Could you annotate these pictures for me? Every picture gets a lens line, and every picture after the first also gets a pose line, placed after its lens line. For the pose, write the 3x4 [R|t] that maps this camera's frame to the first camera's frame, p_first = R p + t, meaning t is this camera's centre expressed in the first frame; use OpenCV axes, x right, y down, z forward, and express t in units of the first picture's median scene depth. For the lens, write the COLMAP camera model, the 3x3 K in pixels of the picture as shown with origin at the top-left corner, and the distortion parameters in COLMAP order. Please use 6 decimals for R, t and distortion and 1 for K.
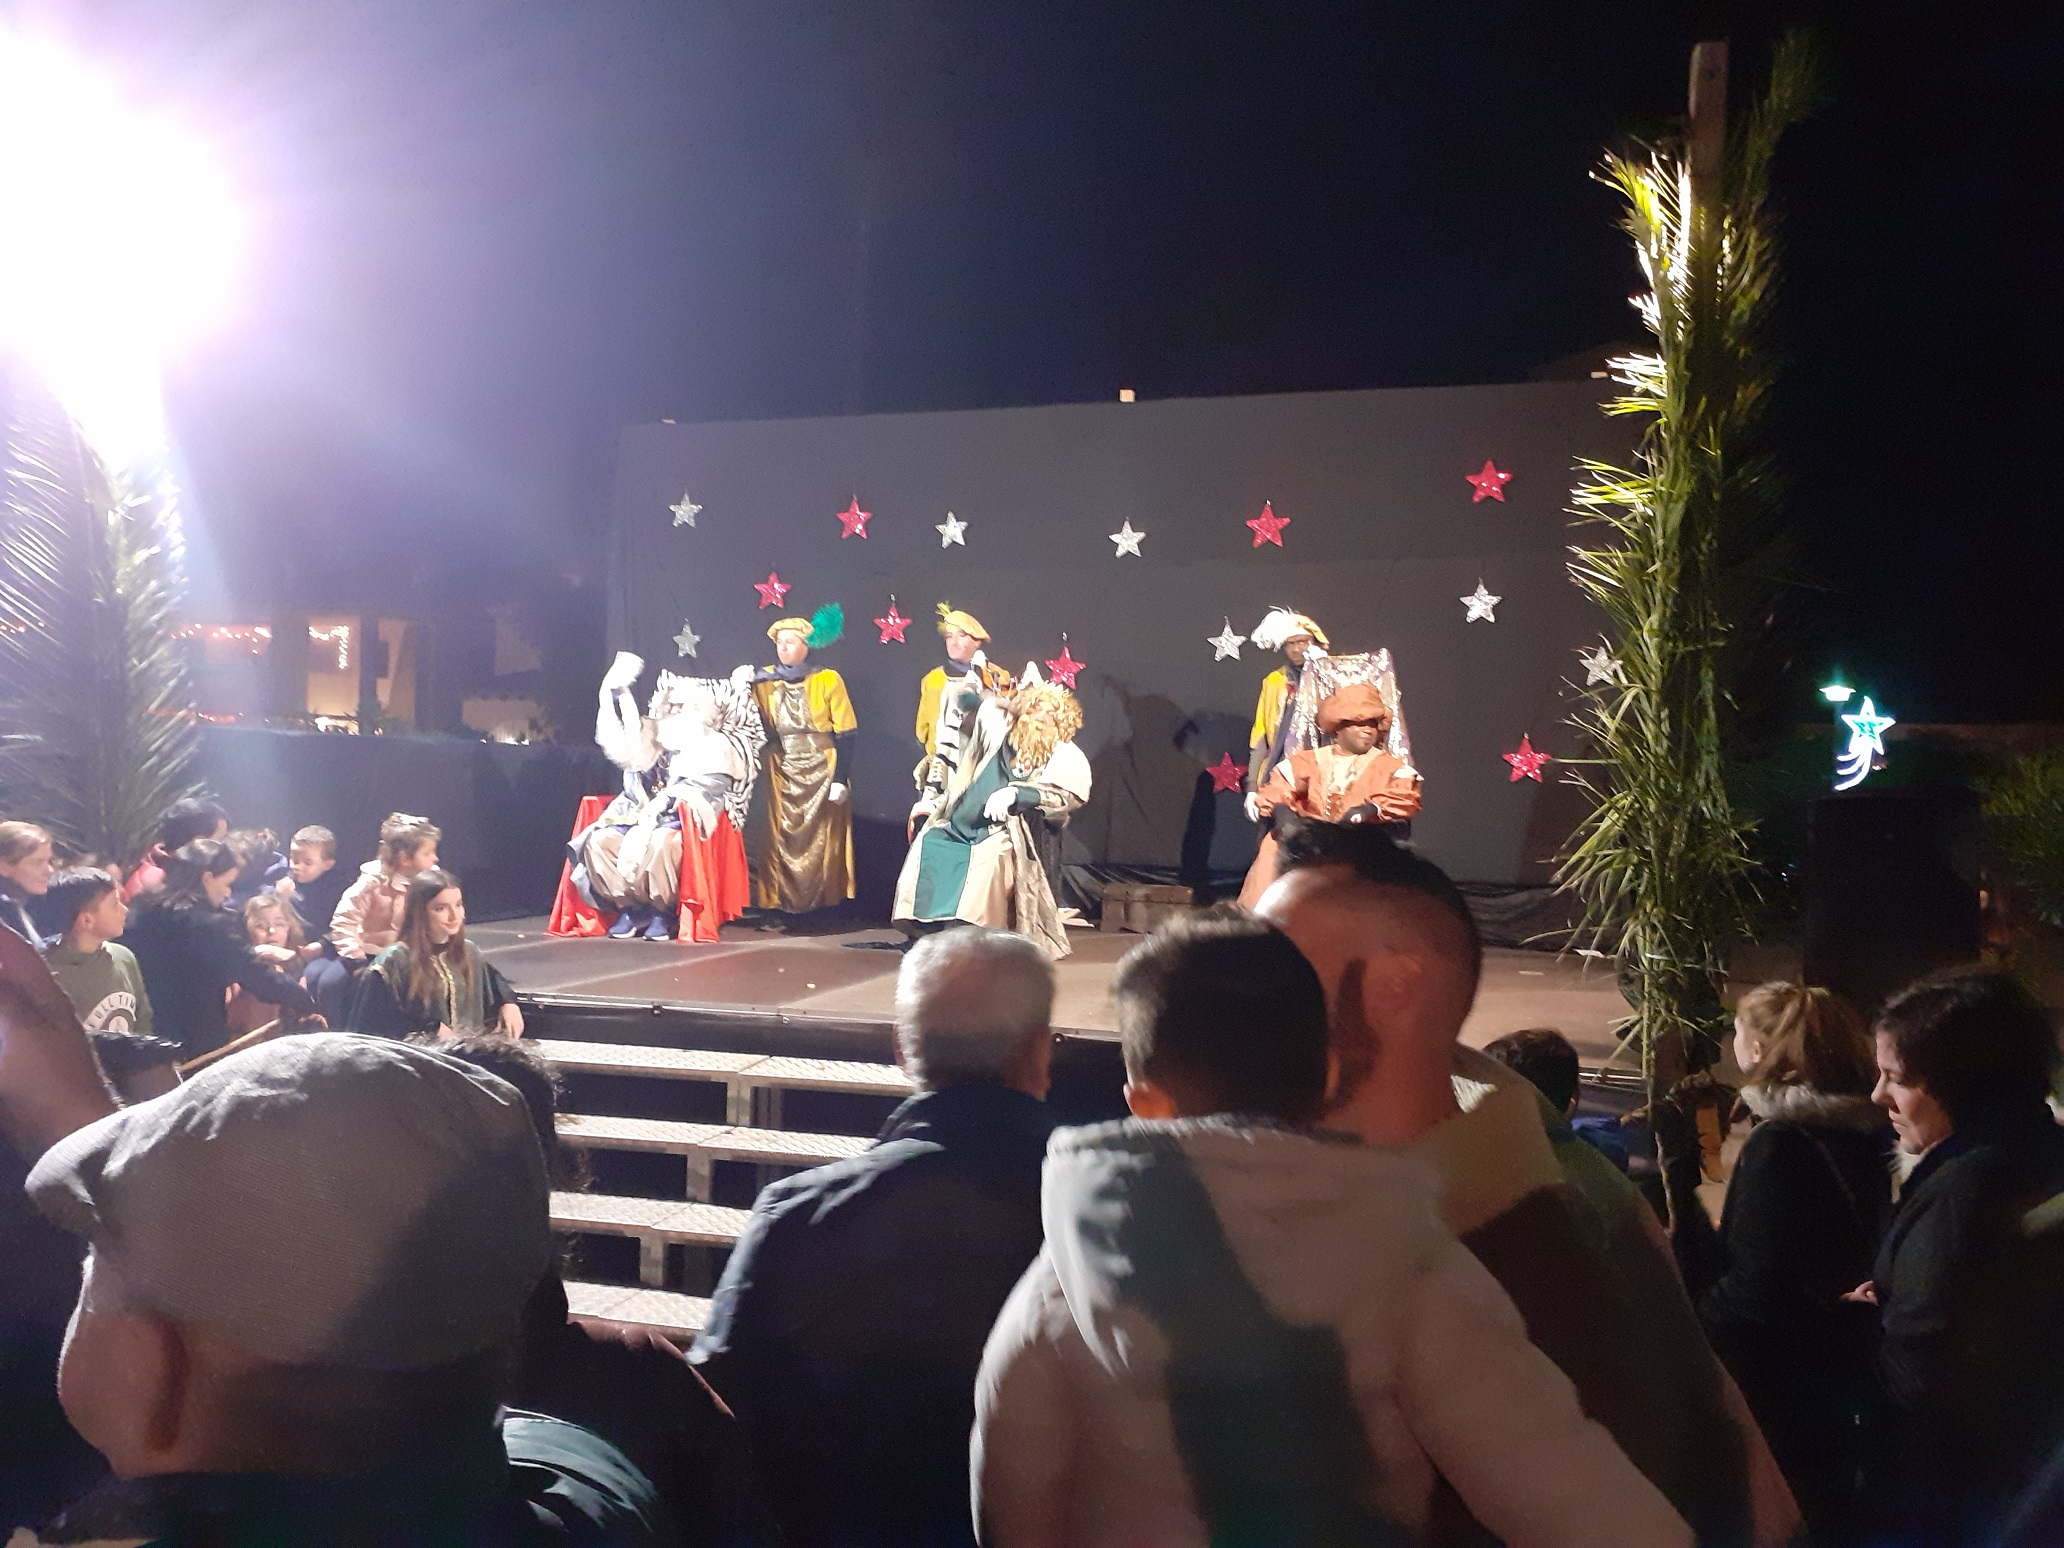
lens RADIAL K [[1570.9, 0, 1004.3], [0, 1570.9, 770.2], [0, 0, 1]] dist [0.010101, -0.007052]
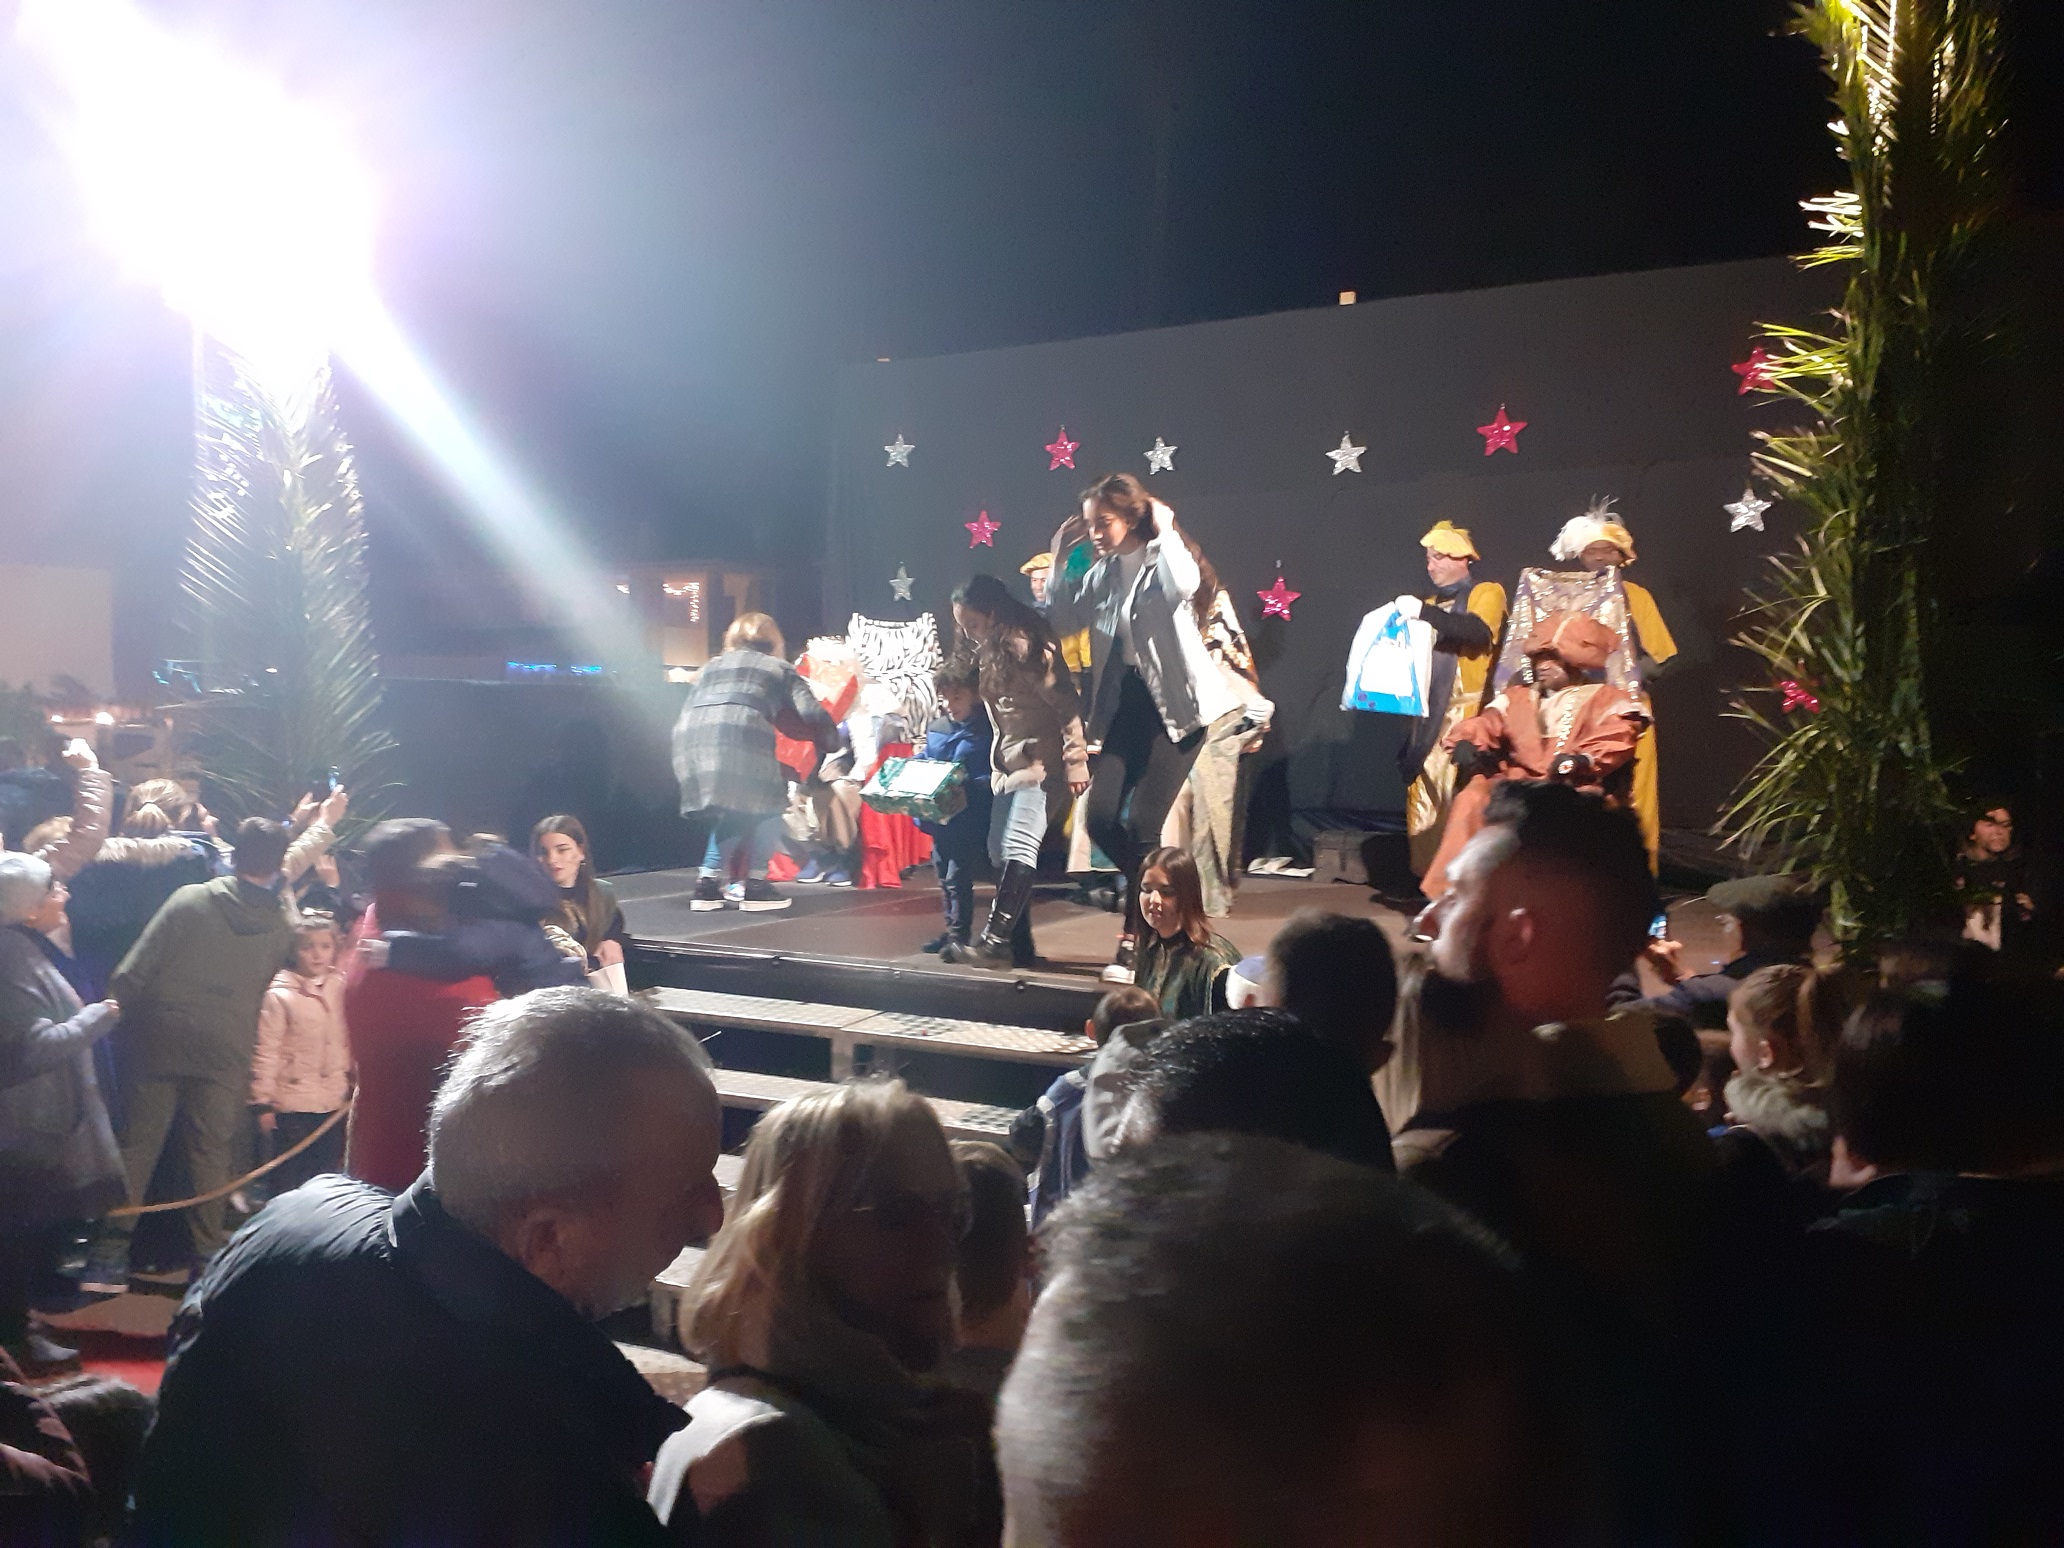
lens RADIAL K [[1580.3, 0, 1032.0], [0, 1580.3, 774.0], [0, 0, 1]] dist [0.011507, -0.003403]
pose [[0.979681, -0.005883, -0.200478, 0.139474], [0.013738, 0.999190, 0.037815, 0.002226], [0.200093, -0.039801, 0.978968, 0.084381]]
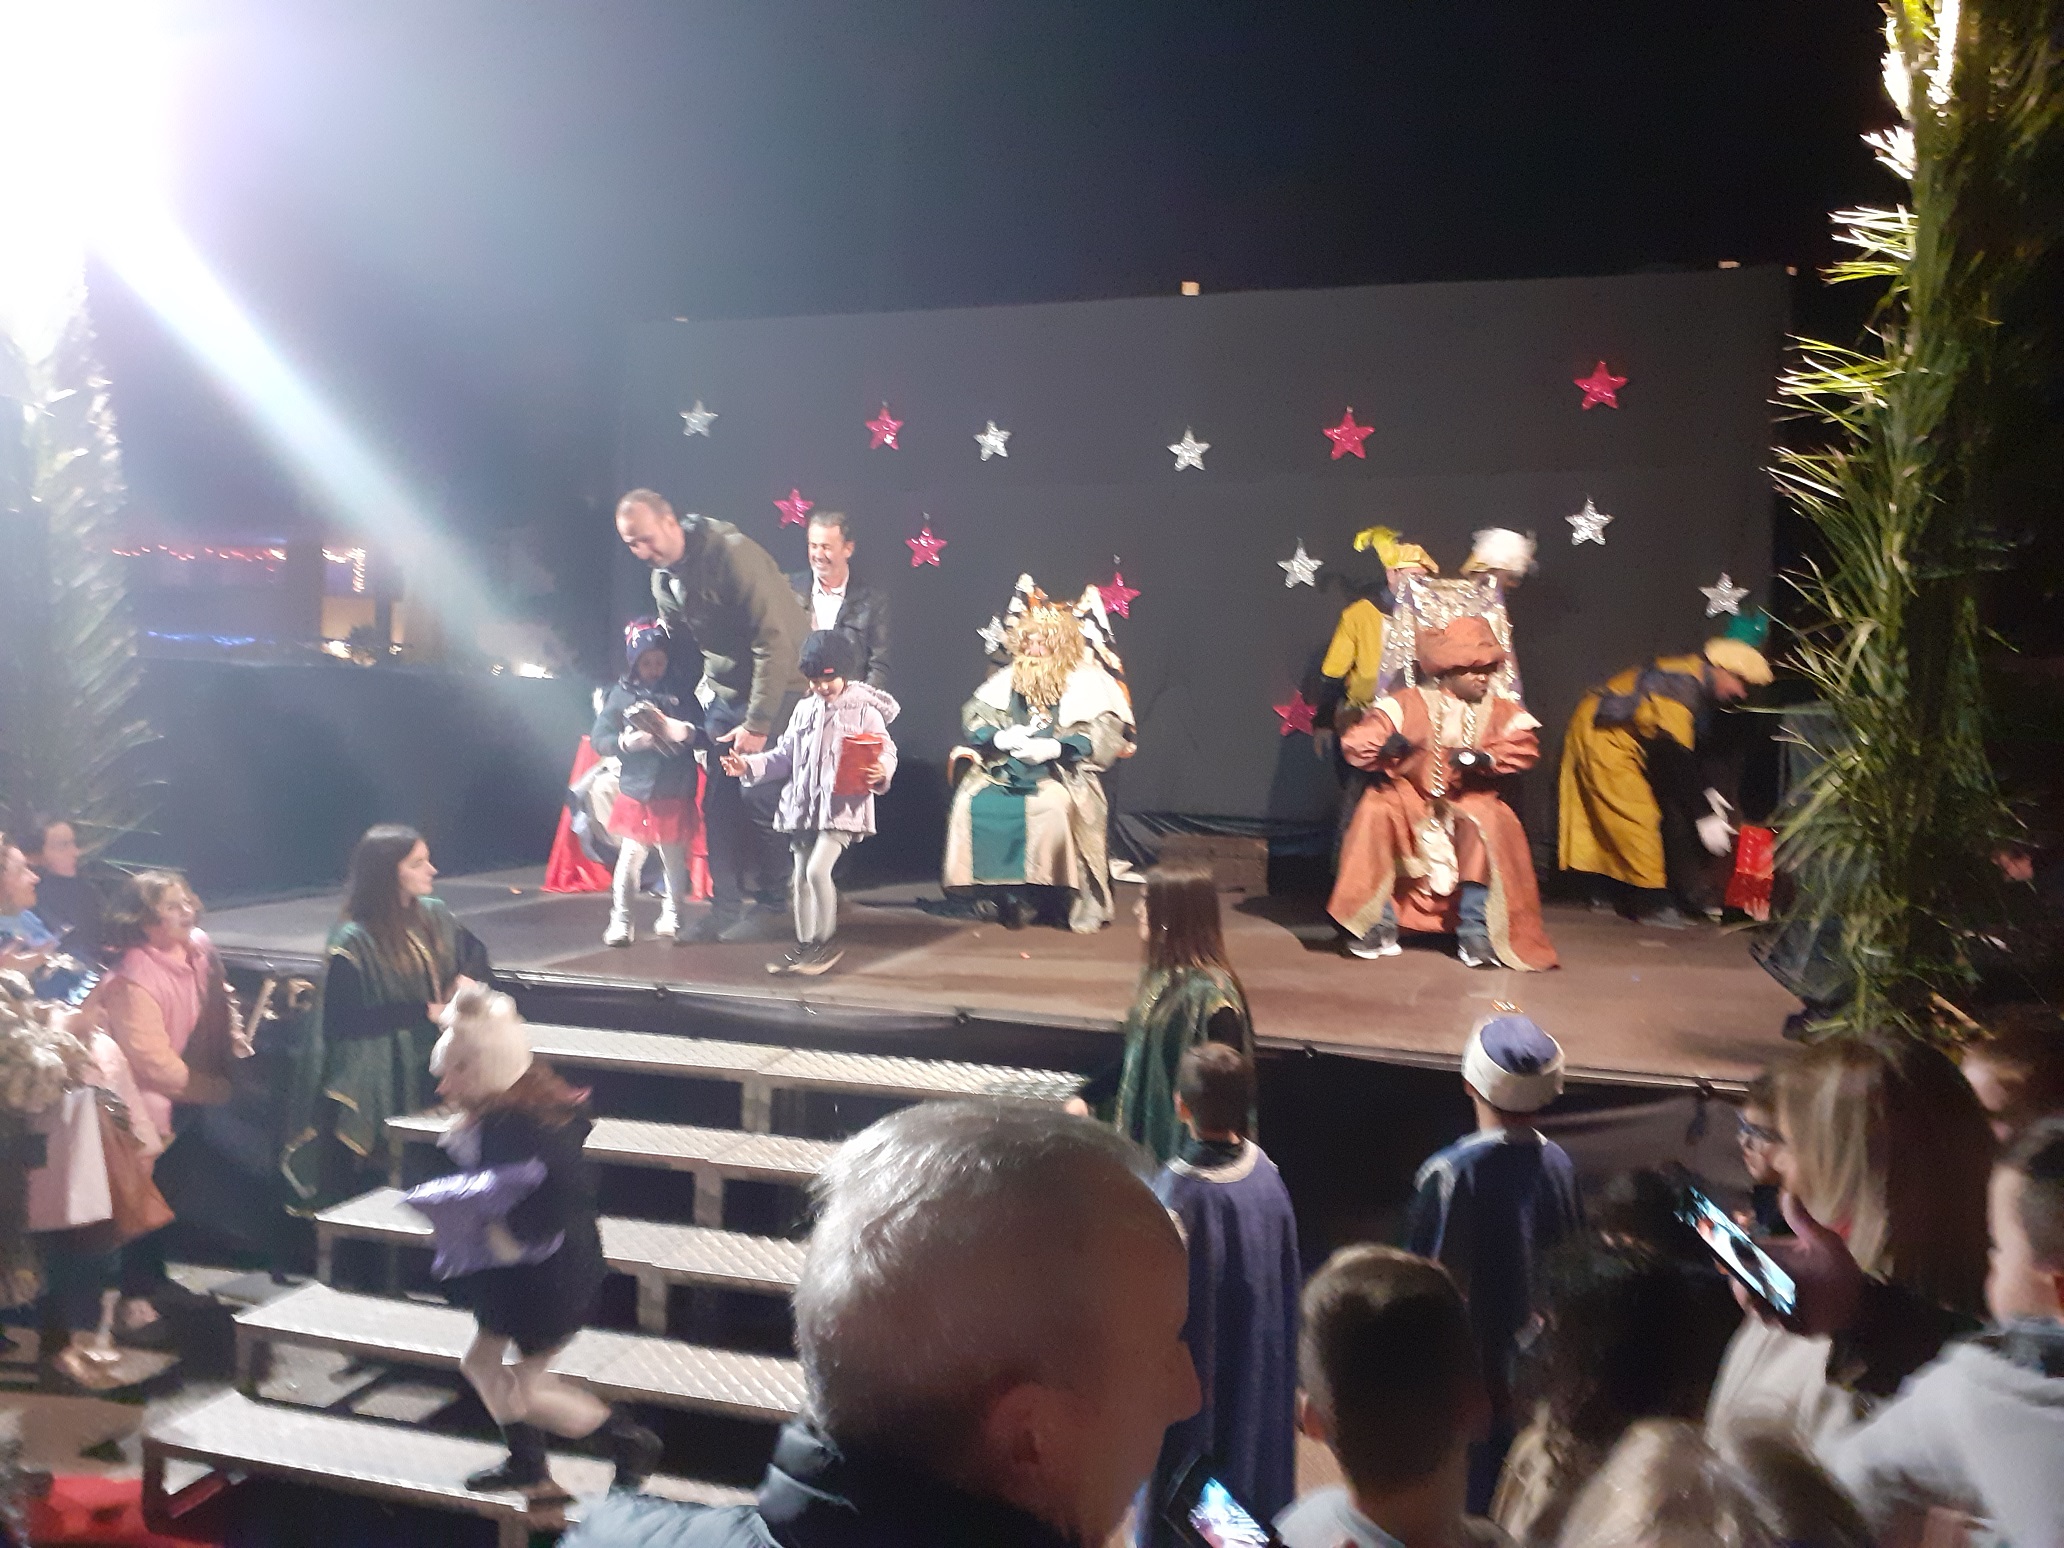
lens RADIAL K [[1570.9, 0, 1004.3], [0, 1570.9, 770.2], [0, 0, 1]] dist [0.010101, -0.007052]
pose [[0.999901, 0.006204, -0.012657, -0.024901], [-0.005609, 0.998903, 0.046490, -0.010258], [0.012932, -0.046415, 0.998839, 0.160244]]
